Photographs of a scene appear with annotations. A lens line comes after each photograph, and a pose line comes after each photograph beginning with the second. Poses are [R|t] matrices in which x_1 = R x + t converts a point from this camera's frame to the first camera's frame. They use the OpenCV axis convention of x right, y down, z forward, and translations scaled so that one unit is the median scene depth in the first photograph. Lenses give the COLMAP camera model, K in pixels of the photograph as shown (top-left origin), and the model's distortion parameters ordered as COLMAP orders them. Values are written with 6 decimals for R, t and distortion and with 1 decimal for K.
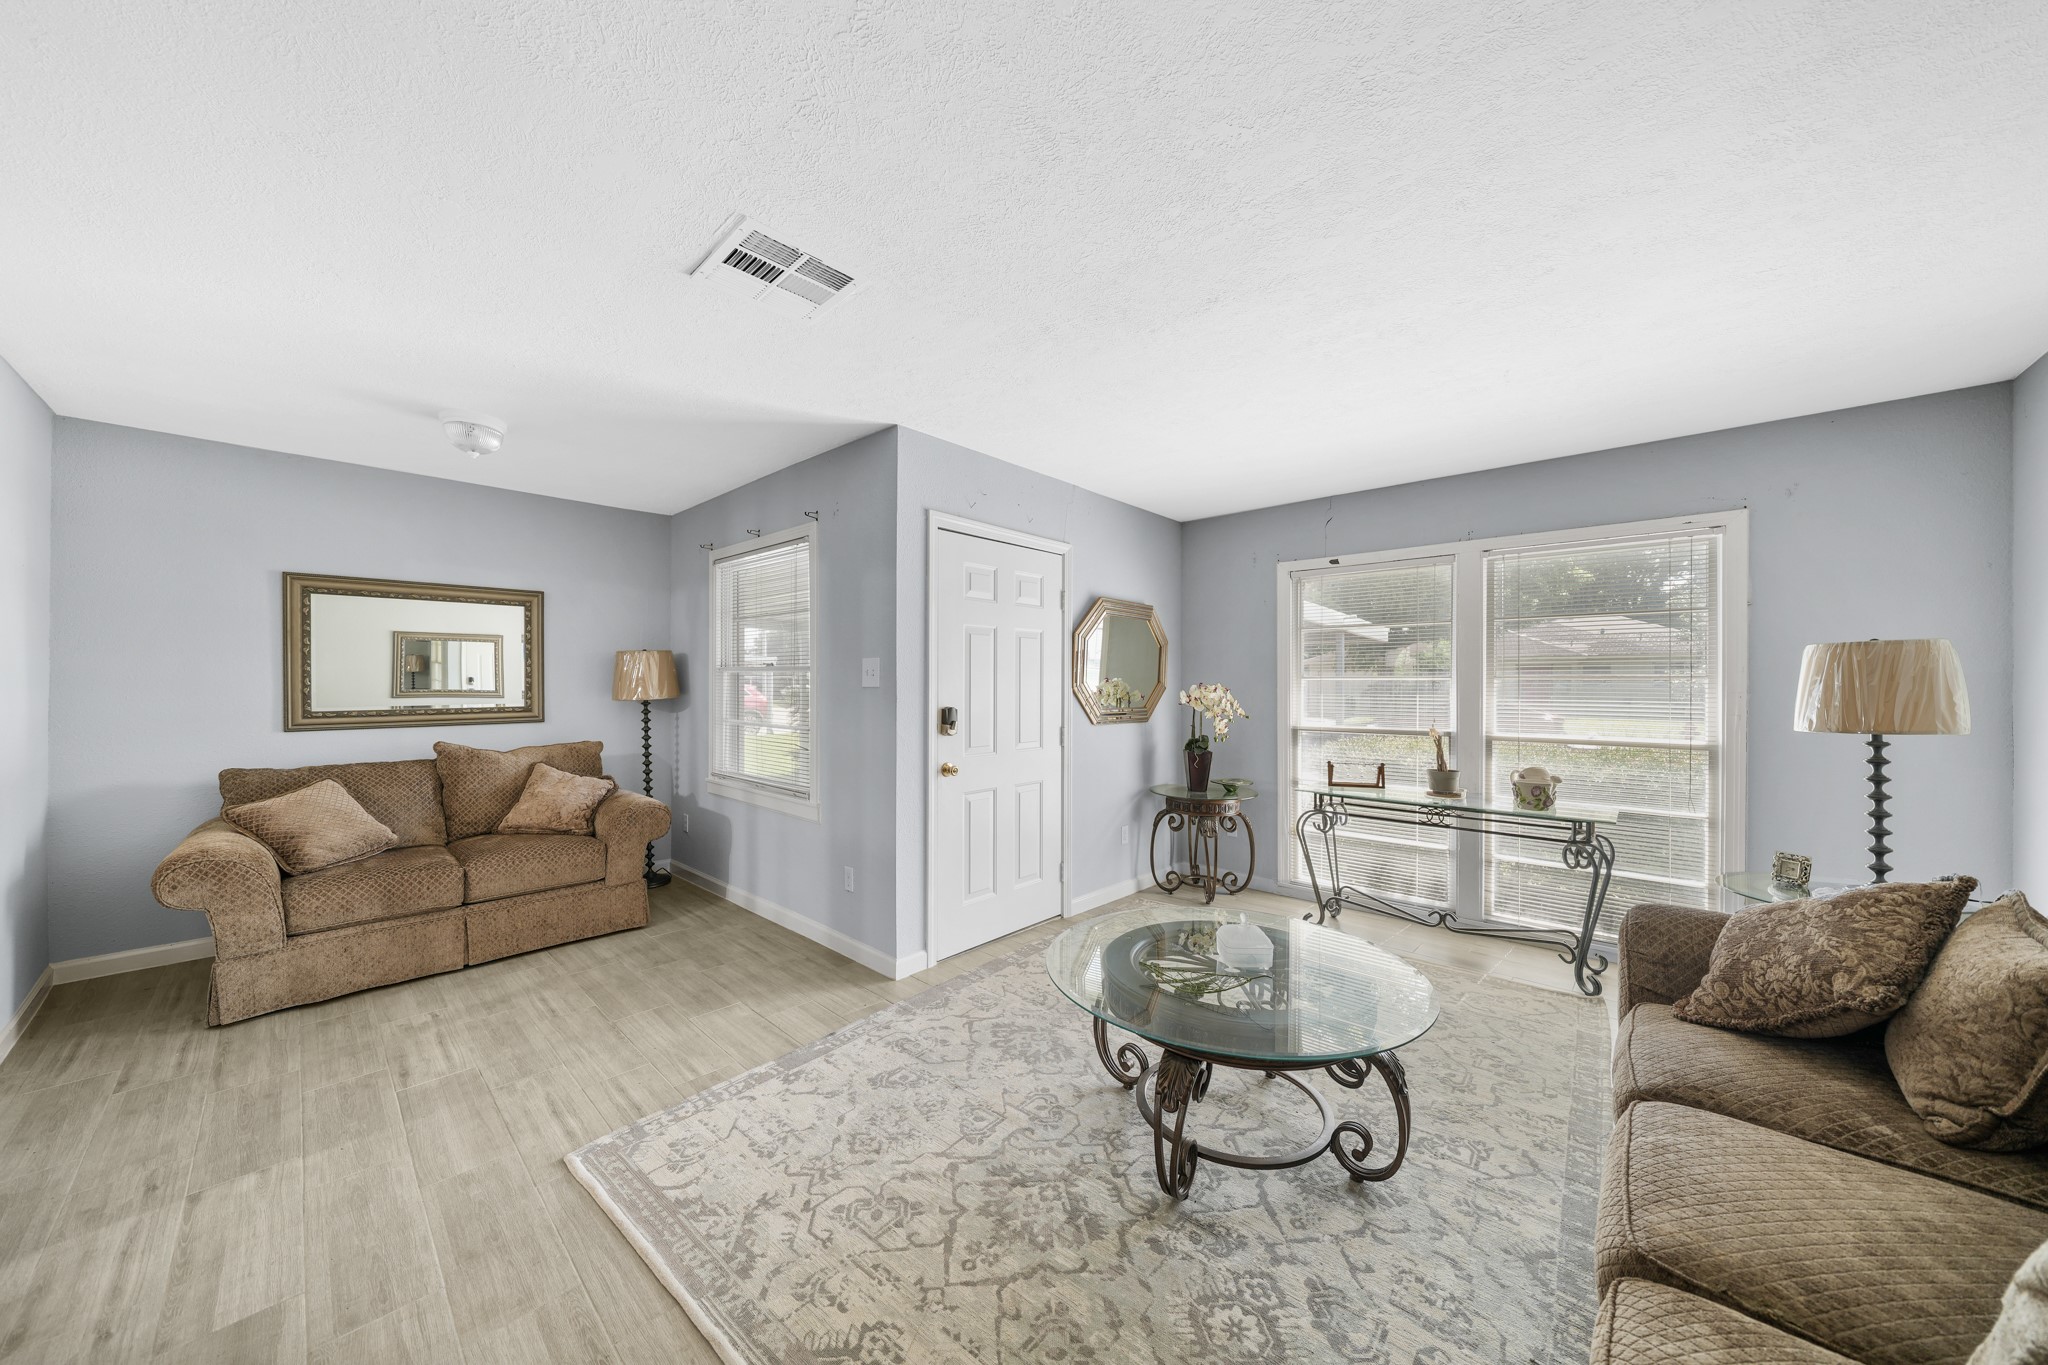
lens RADIAL K [[696.7, 0, 1025.5], [0, 696.7, 685.9], [0, 0, 1]] dist [-0.002082, -0.000069]
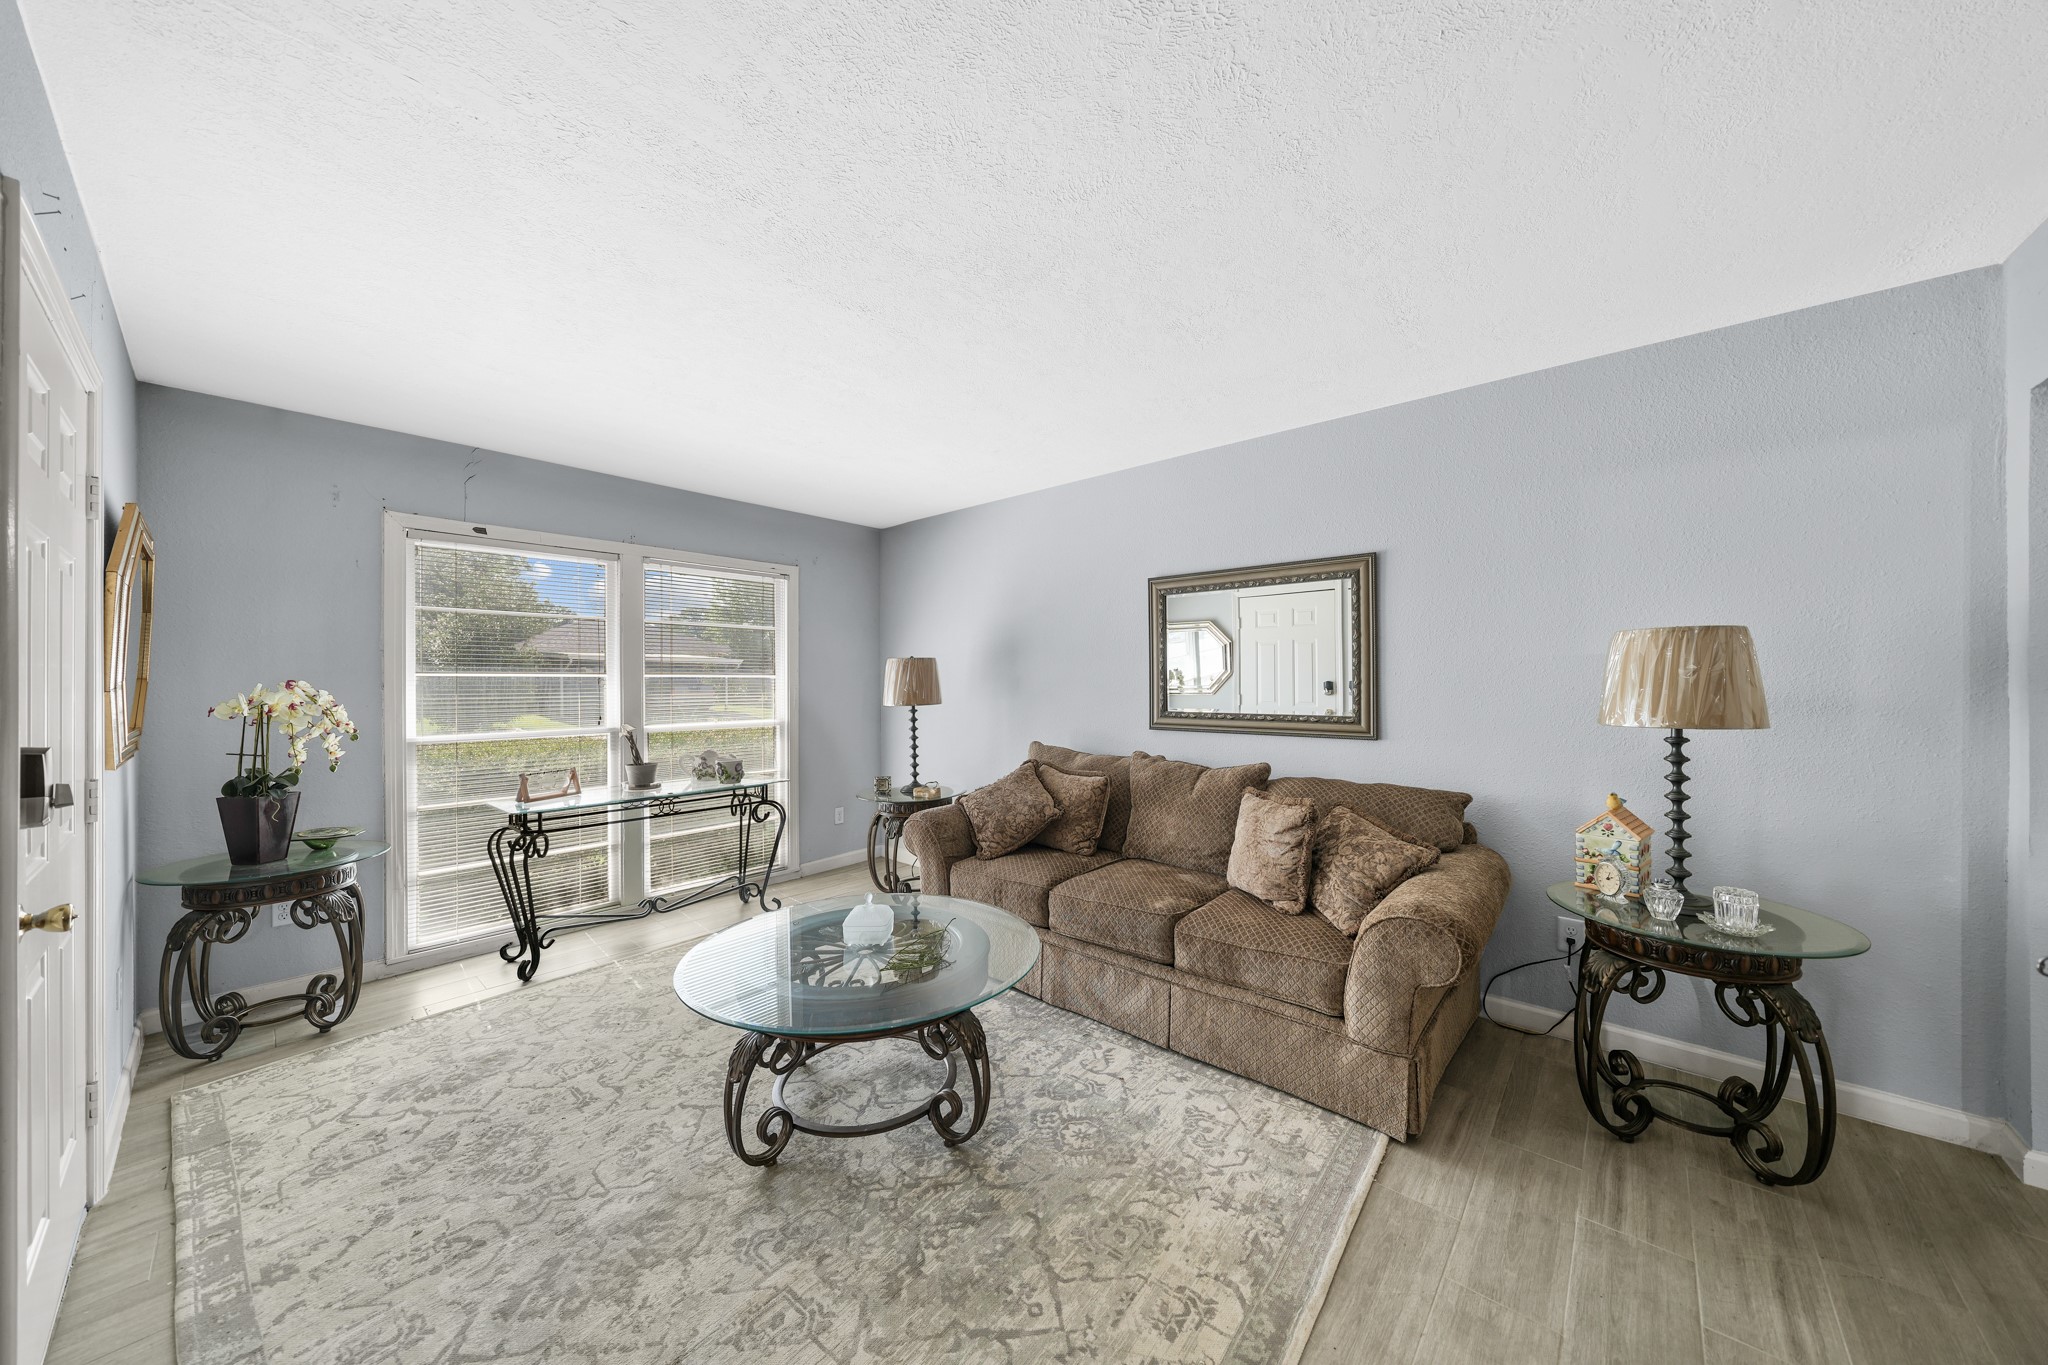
lens RADIAL K [[696.7, 0, 1021.6], [0, 696.7, 678.1], [0, 0, 1]] dist [-0.002082, -0.000069]
pose [[-0.021893, 0.003747, 0.999753, -0.885206], [0.007678, 0.999964, -0.003580, 0.002929], [-0.999731, 0.007598, -0.021921, 0.913550]]
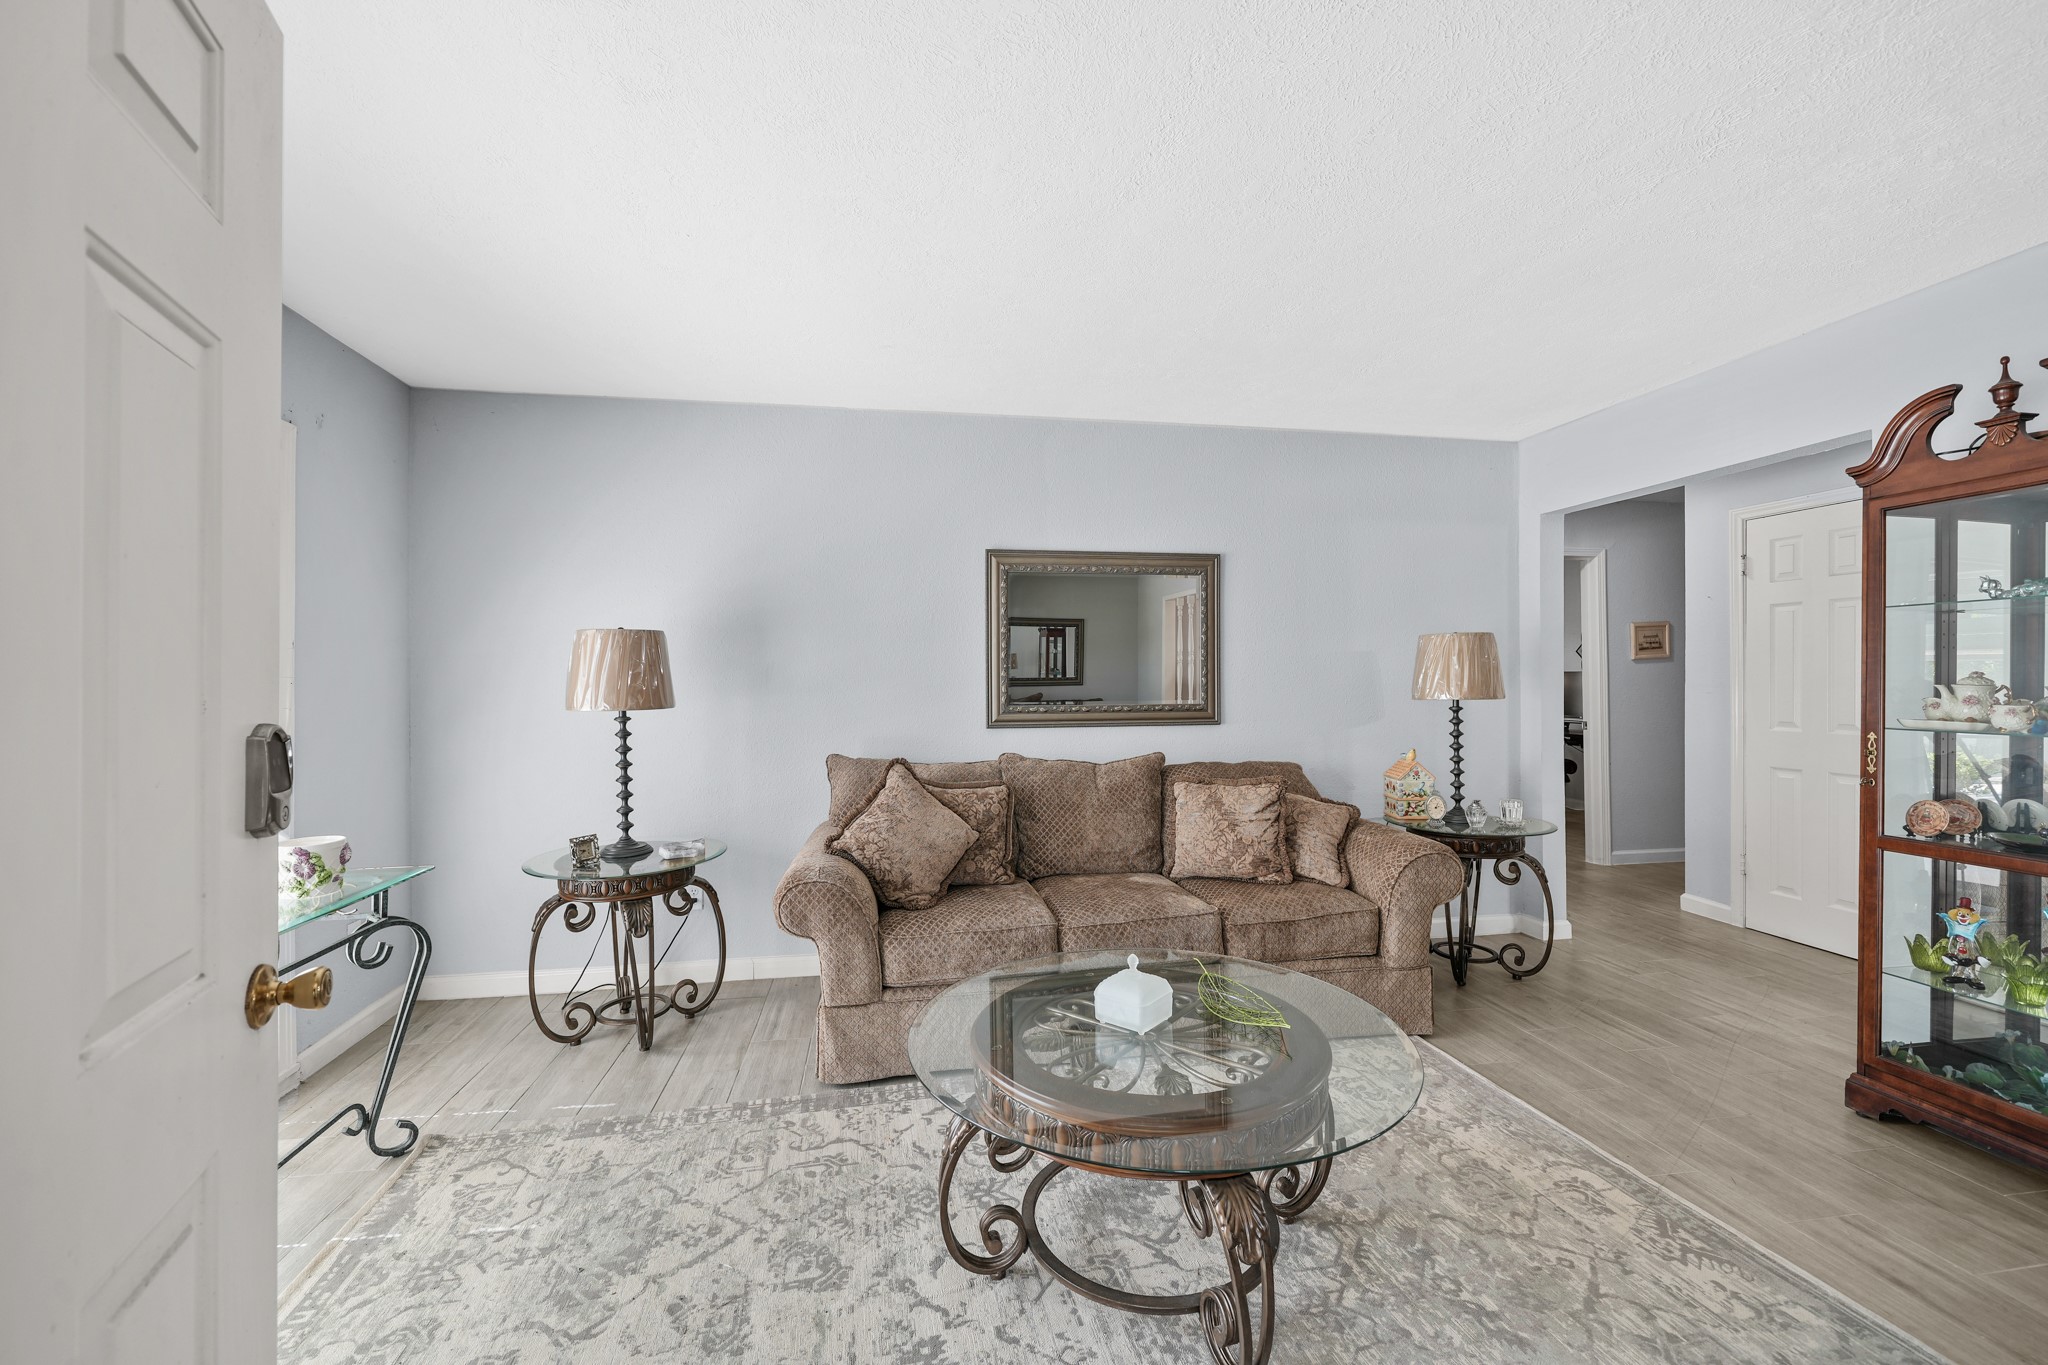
lens RADIAL K [[827.9, 0, 1028.7], [0, 827.9, 679.2], [0, 0, 1]] dist [0.003021, 0.000052]
pose [[-0.794161, 0.005144, 0.607685, -0.169383], [0.007668, 0.999969, 0.001557, 0.025941], [-0.607658, 0.005896, -0.794177, 2.071320]]
